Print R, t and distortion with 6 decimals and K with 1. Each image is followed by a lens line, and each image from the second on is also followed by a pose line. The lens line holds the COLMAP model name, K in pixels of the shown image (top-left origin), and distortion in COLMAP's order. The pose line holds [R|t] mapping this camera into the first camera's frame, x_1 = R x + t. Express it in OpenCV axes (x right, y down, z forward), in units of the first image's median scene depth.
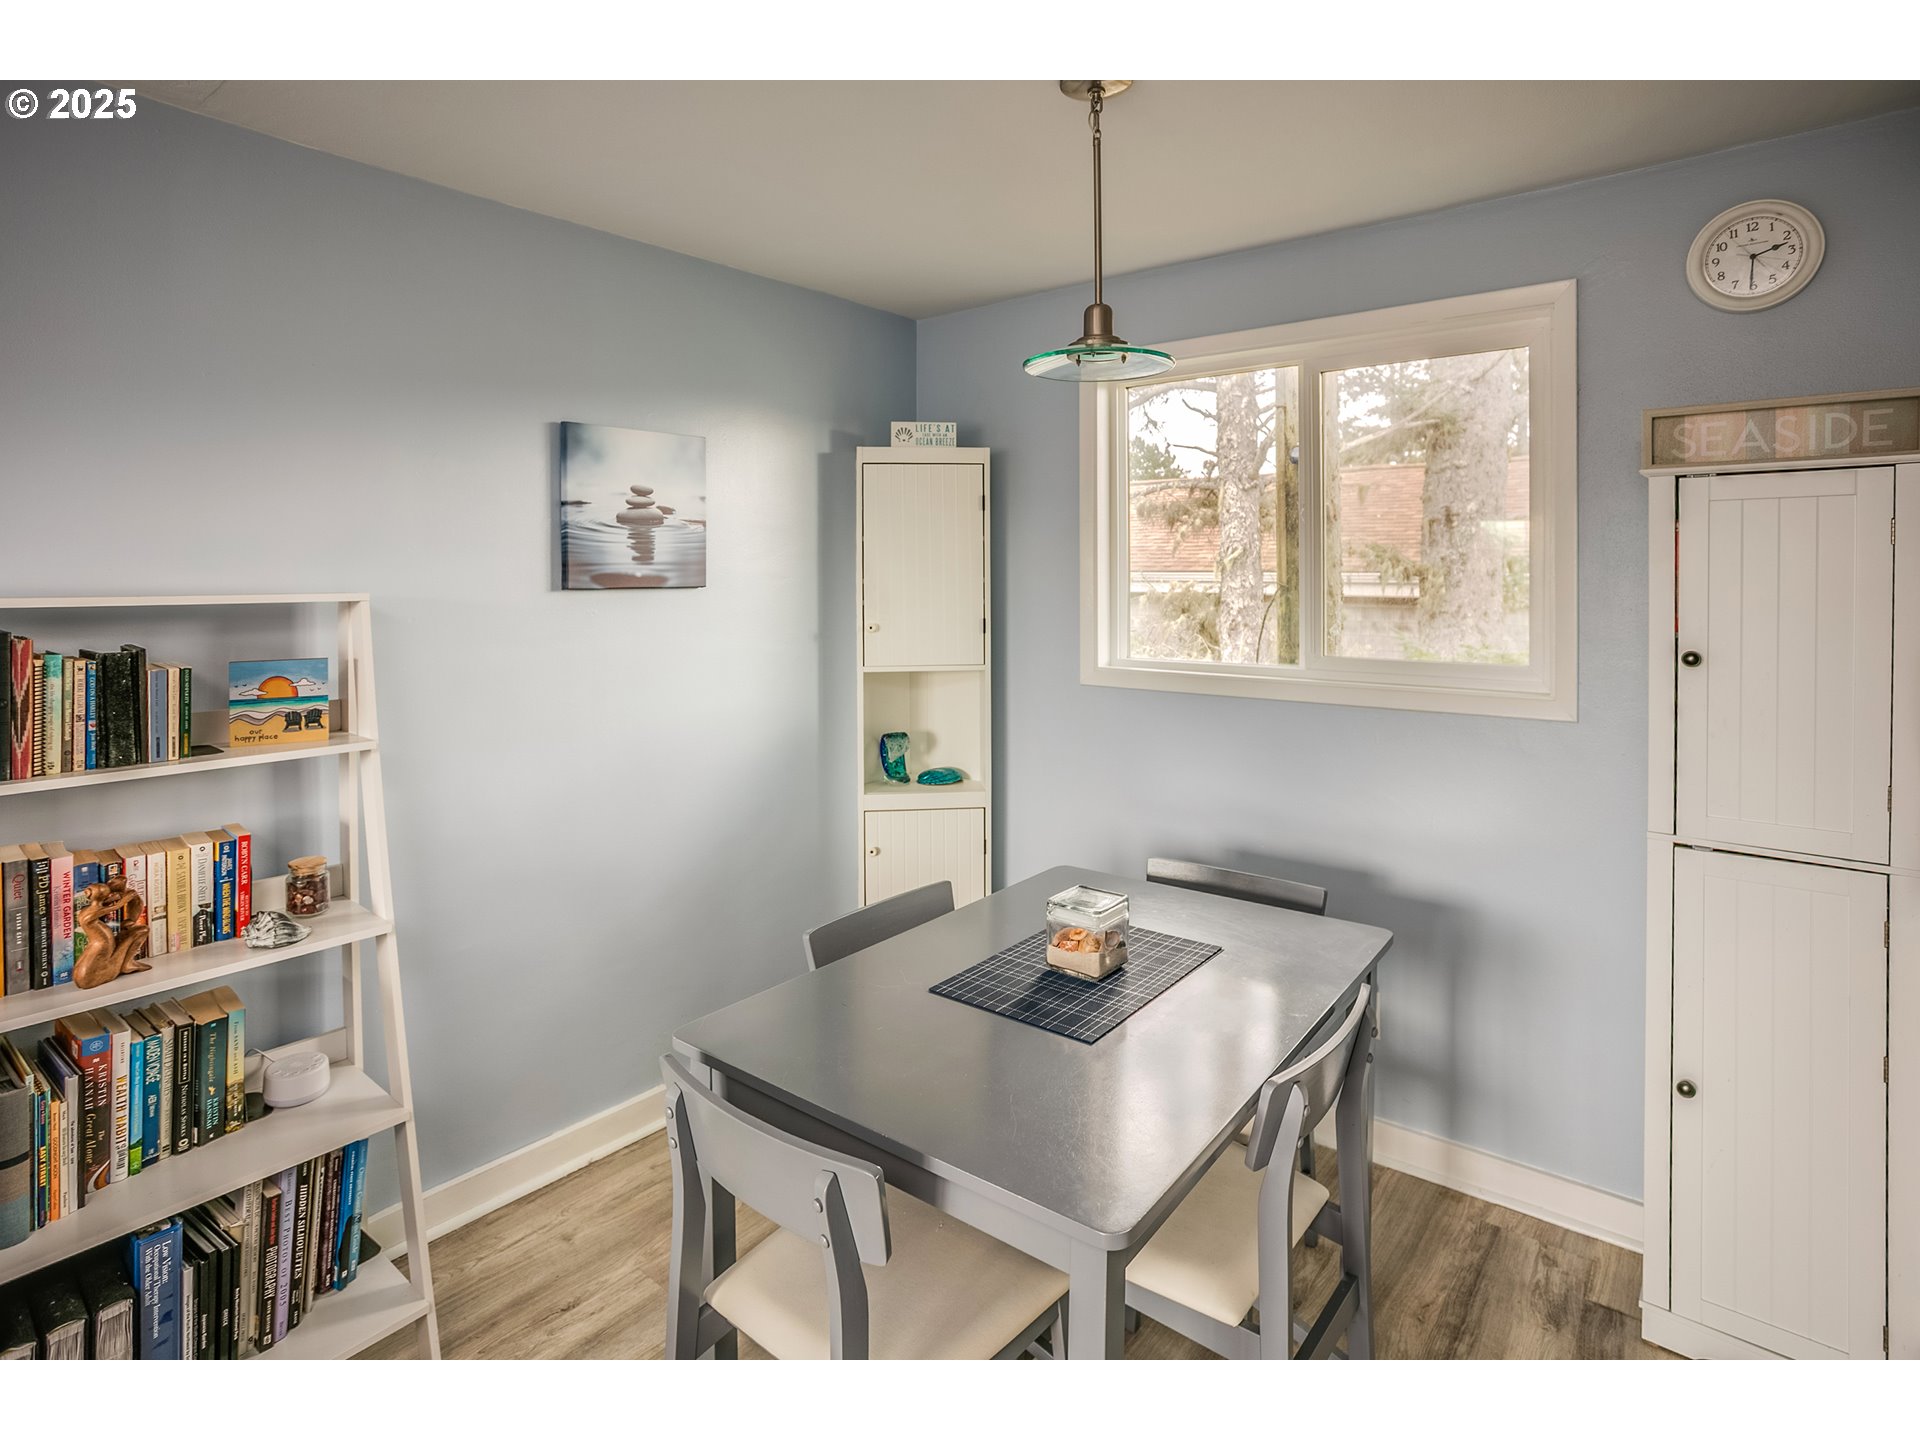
lens RADIAL K [[993.6, 0, 957.3], [0, 993.6, 601.8], [0, 0, 1]] dist [-0.066884, 0.040647]
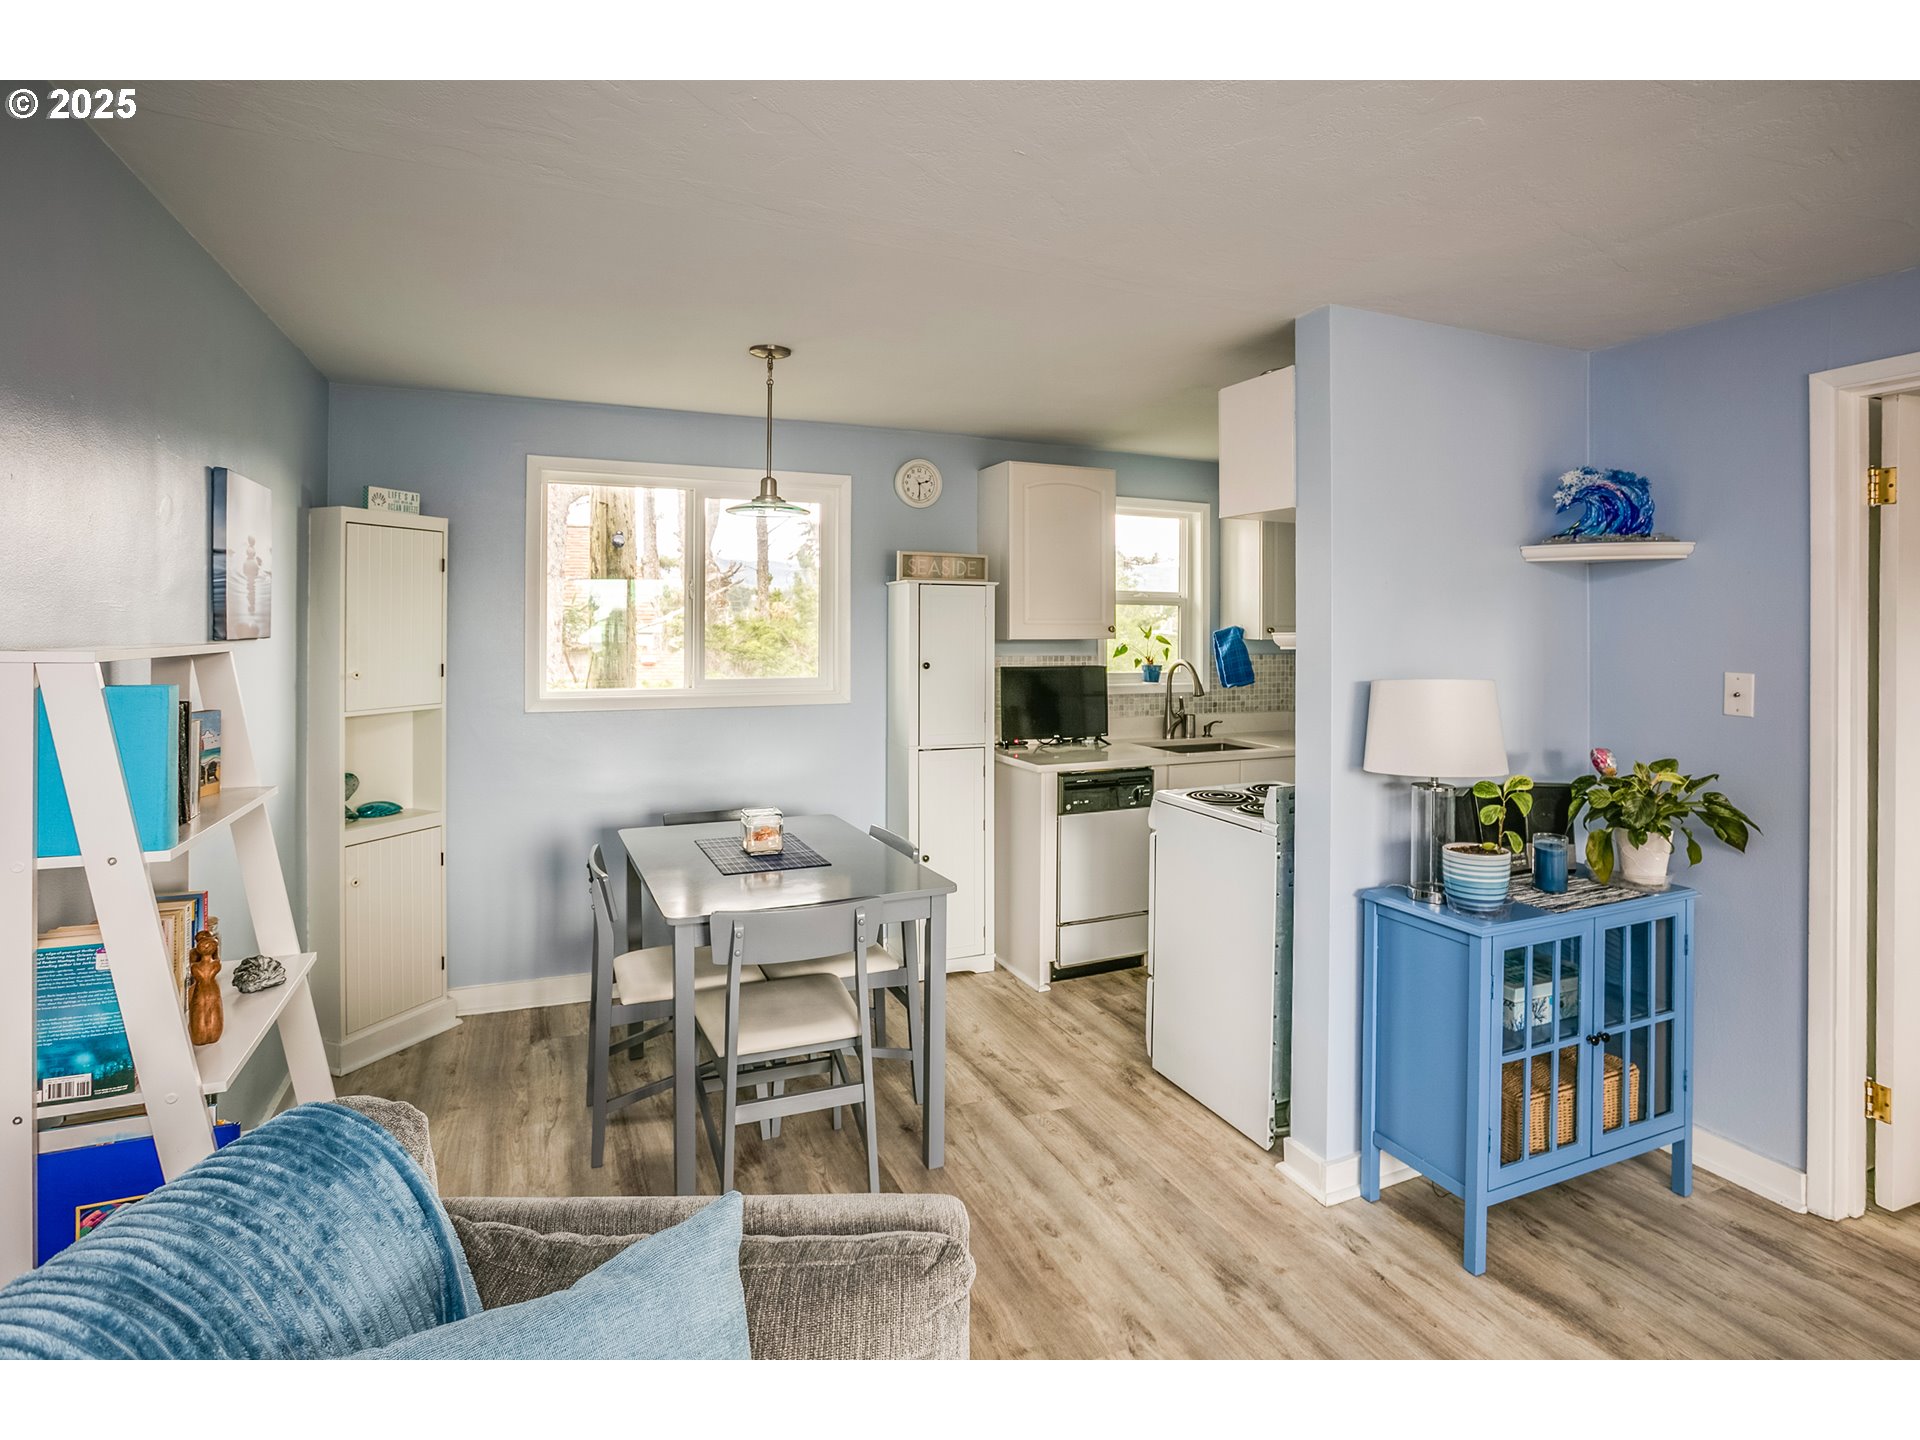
lens RADIAL K [[982.2, 0, 967.1], [0, 982.2, 626.9], [0, 0, 1]] dist [-0.053785, 0.038829]
pose [[0.461088, 0.003243, 0.887348, -0.854602], [0.019406, 0.999717, -0.013738, 0.001872], [-0.887142, 0.023554, 0.460895, -0.092897]]
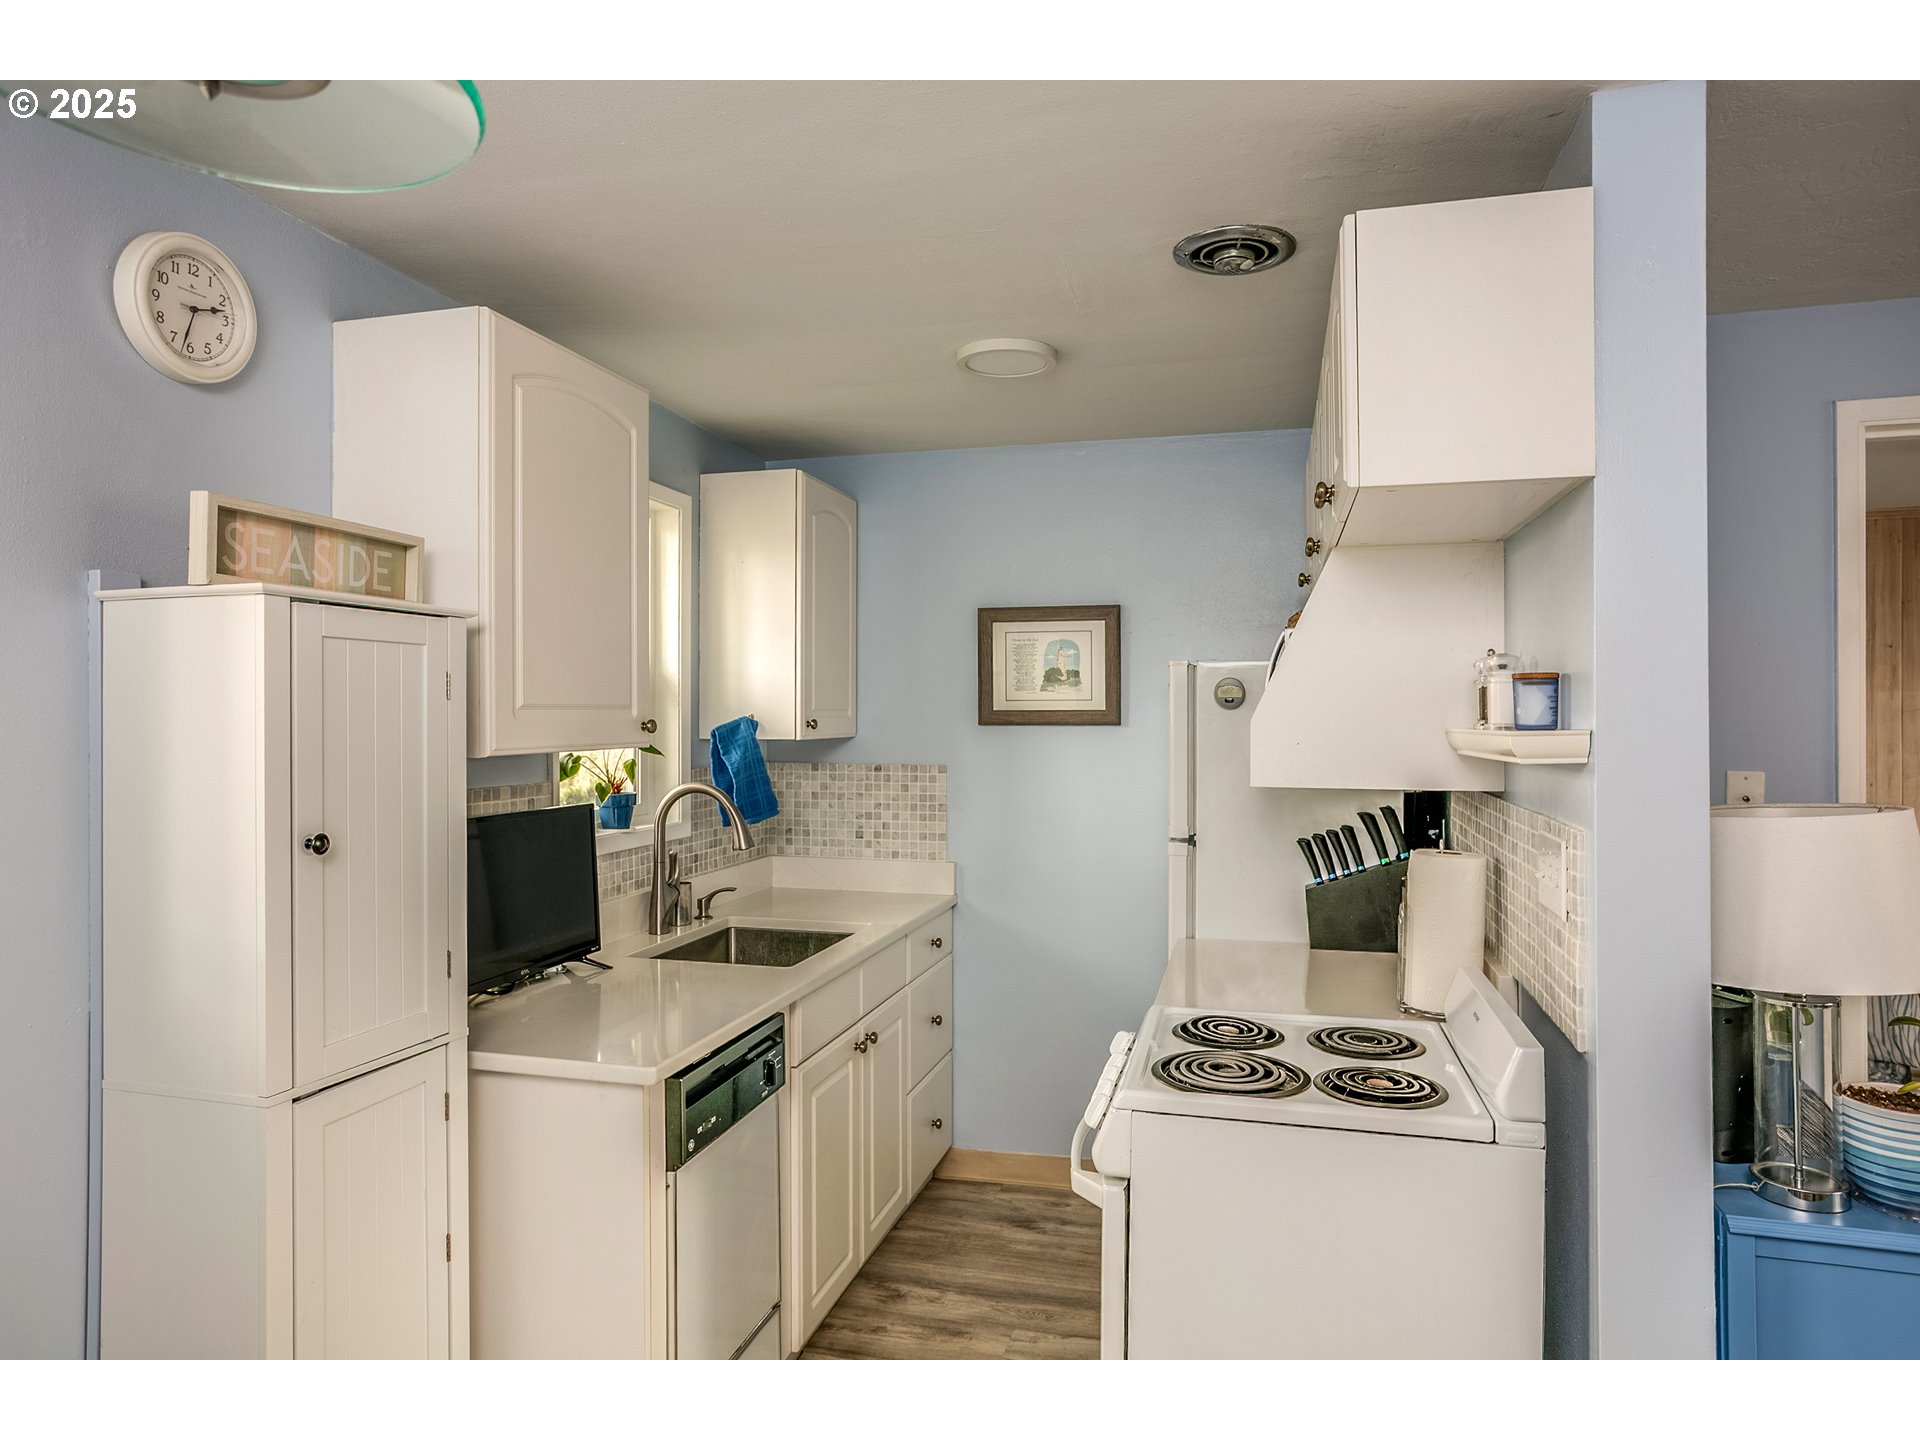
lens RADIAL K [[1186.8, 0, 928.0], [0, 1186.8, 708.8], [0, 0, 1]] dist [-0.002415, 0.081842]
pose [[-0.383634, 0.005859, 0.923467, -0.205971], [0.024936, 0.999681, 0.004017, -0.026330], [-0.923149, 0.024568, -0.383657, 0.644211]]
